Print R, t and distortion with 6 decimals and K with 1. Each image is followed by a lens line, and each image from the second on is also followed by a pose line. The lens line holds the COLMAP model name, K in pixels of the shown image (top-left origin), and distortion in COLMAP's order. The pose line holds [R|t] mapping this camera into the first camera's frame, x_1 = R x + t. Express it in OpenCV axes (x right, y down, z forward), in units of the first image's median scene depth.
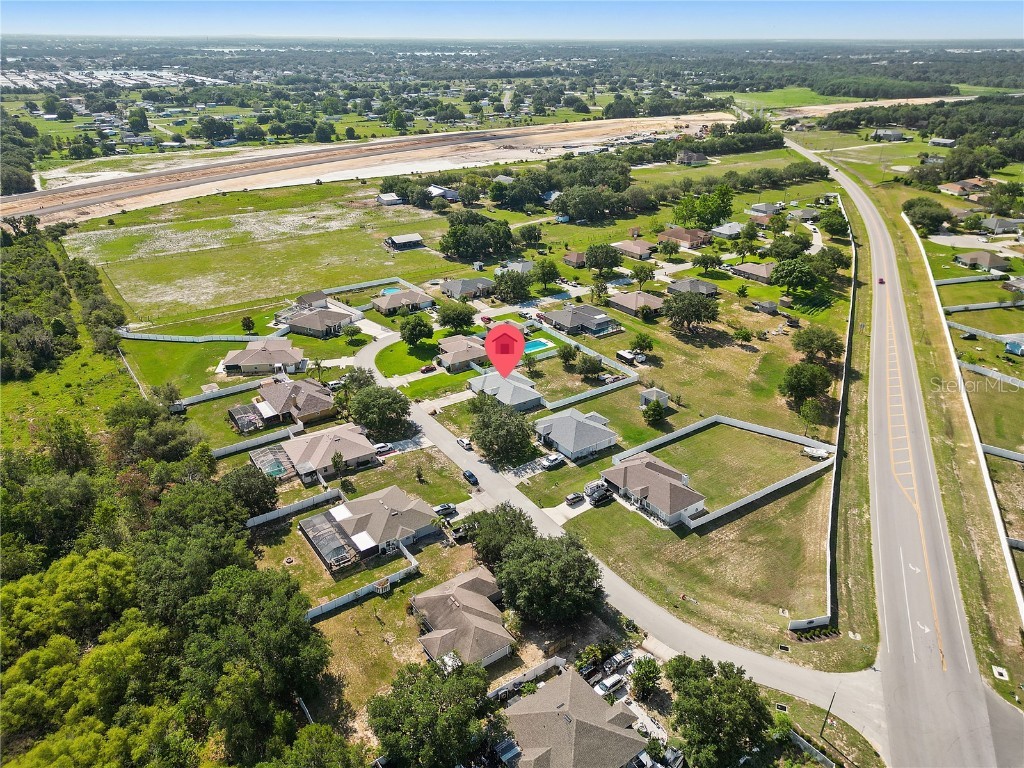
lens RADIAL K [[717.0, 0, 508.3], [0, 717.0, 384.6], [0, 0, 1]] dist [0.076262, -0.072618]
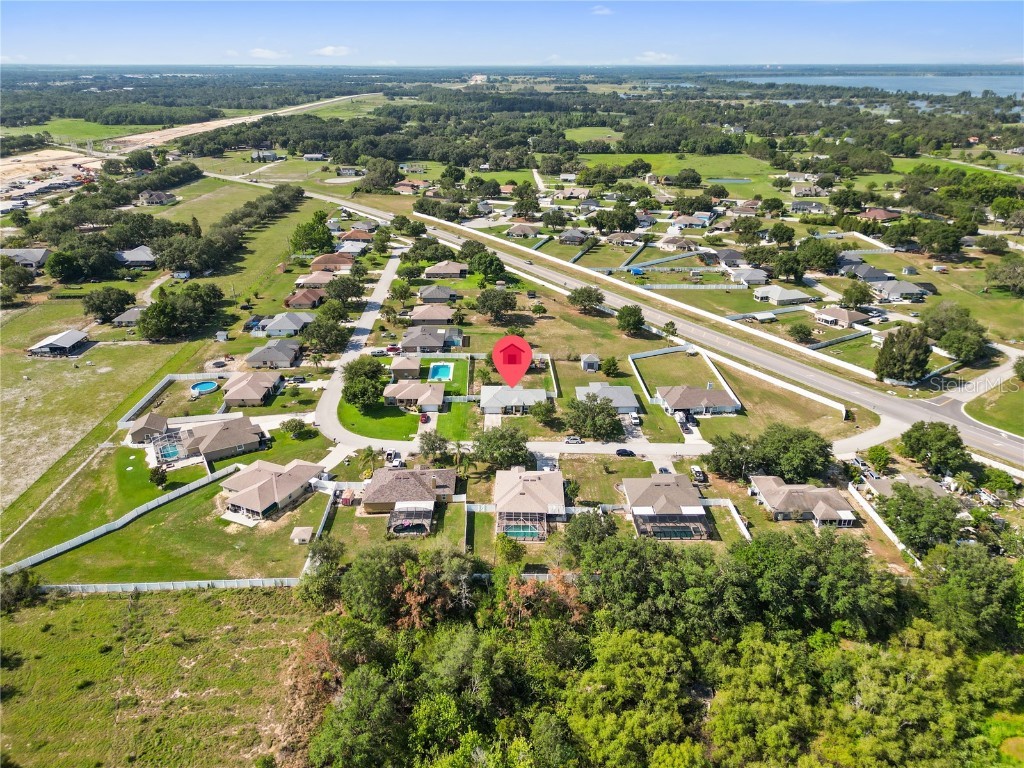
lens RADIAL K [[717.0, 0, 508.3], [0, 717.0, 384.6], [0, 0, 1]] dist [0.076262, -0.072618]
pose [[0.556433, -0.341606, 0.757421, -1.008744], [0.361940, 0.920196, 0.149124, -0.218776], [-0.747918, 0.191164, 0.635669, 0.364799]]
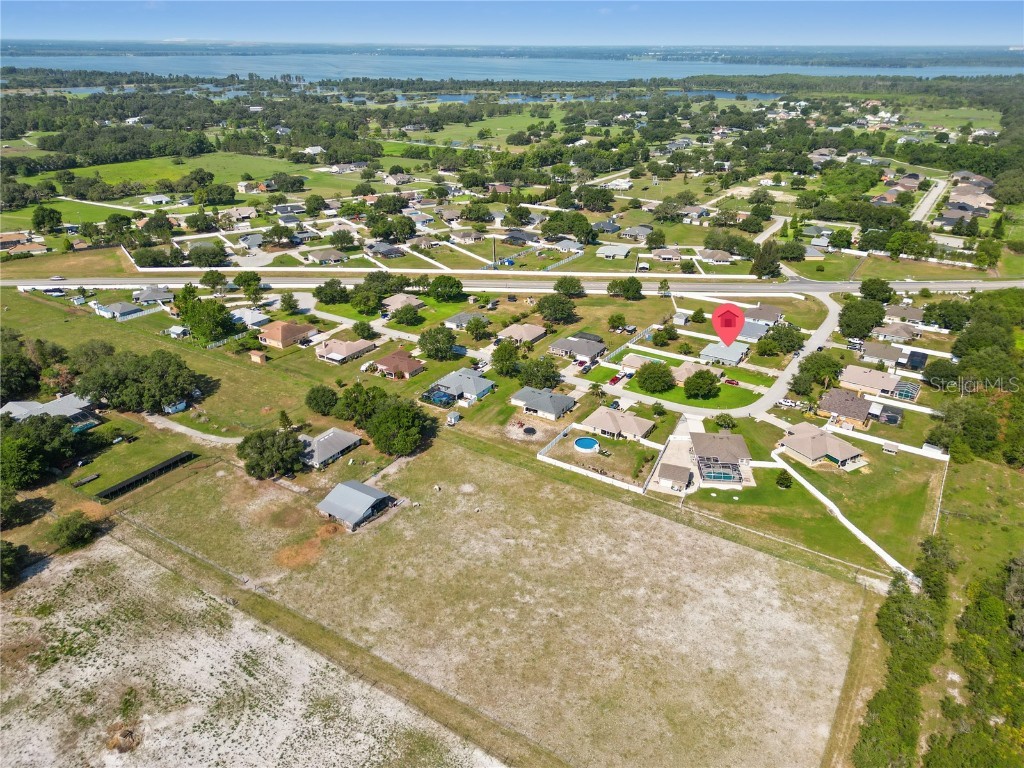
lens RADIAL K [[726.9, 0, 509.9], [0, 726.9, 390.0], [0, 0, 1]] dist [0.080744, -0.083403]
pose [[-0.381034, -0.402253, 0.832470, -1.344351], [0.394738, 0.743428, 0.539905, -1.109468], [-0.836059, 0.534330, -0.124486, 1.933560]]
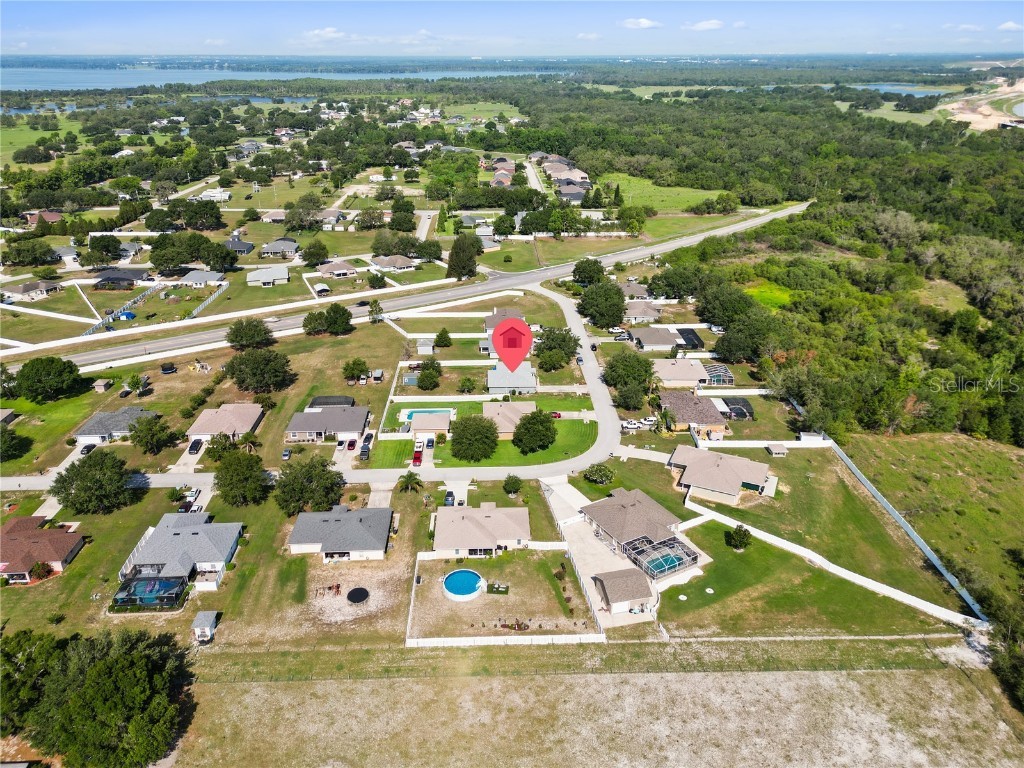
lens RADIAL K [[726.9, 0, 509.9], [0, 726.9, 390.0], [0, 0, 1]] dist [0.080744, -0.083403]
pose [[-0.838207, -0.228534, 0.495158, -0.698670], [0.236375, 0.665992, 0.707518, -0.965535], [-0.491463, 0.710090, -0.504219, 1.936451]]
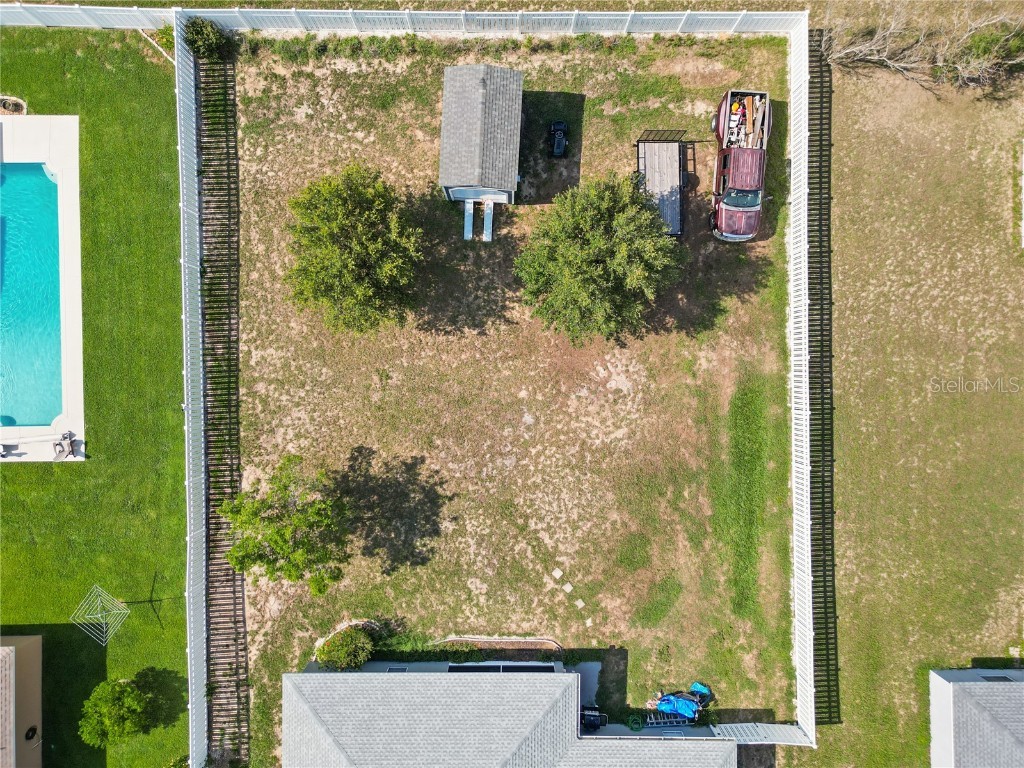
lens RADIAL K [[717.0, 0, 508.3], [0, 717.0, 384.6], [0, 0, 1]] dist [0.076262, -0.072618]
pose [[0.568766, -0.822286, -0.018740, 0.106584], [0.359348, 0.227934, 0.904939, -0.202601], [-0.739848, -0.521432, 0.425128, 1.192617]]
